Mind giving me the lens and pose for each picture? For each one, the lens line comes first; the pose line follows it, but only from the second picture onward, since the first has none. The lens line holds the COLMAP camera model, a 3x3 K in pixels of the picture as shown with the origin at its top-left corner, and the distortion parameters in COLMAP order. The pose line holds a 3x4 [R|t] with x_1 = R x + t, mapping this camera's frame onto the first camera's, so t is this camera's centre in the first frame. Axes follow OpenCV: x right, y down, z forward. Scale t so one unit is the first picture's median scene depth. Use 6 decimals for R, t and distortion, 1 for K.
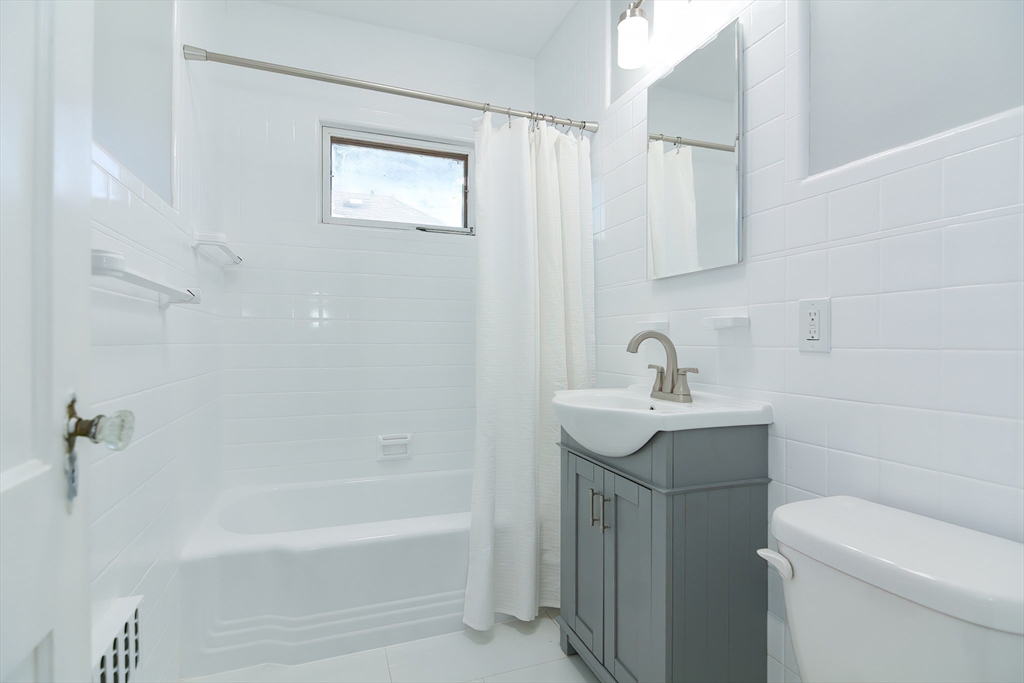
lens RADIAL K [[506.6, 0, 504.7], [0, 506.6, 346.3], [0, 0, 1]] dist [-0.028926, -0.000651]
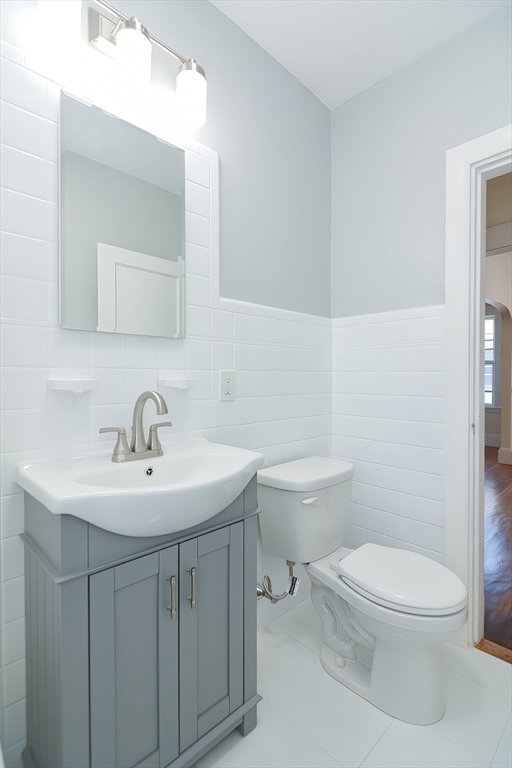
lens RADIAL K [[380.0, 0, 256.0], [0, 380.0, 384.0], [0, 0, 1]] dist [-0.028926, -0.000651]
pose [[-0.440771, -0.008390, 0.897580, -0.561437], [0.016684, 0.999707, 0.017538, -0.064520], [-0.897465, 0.022706, -0.440502, 1.394448]]
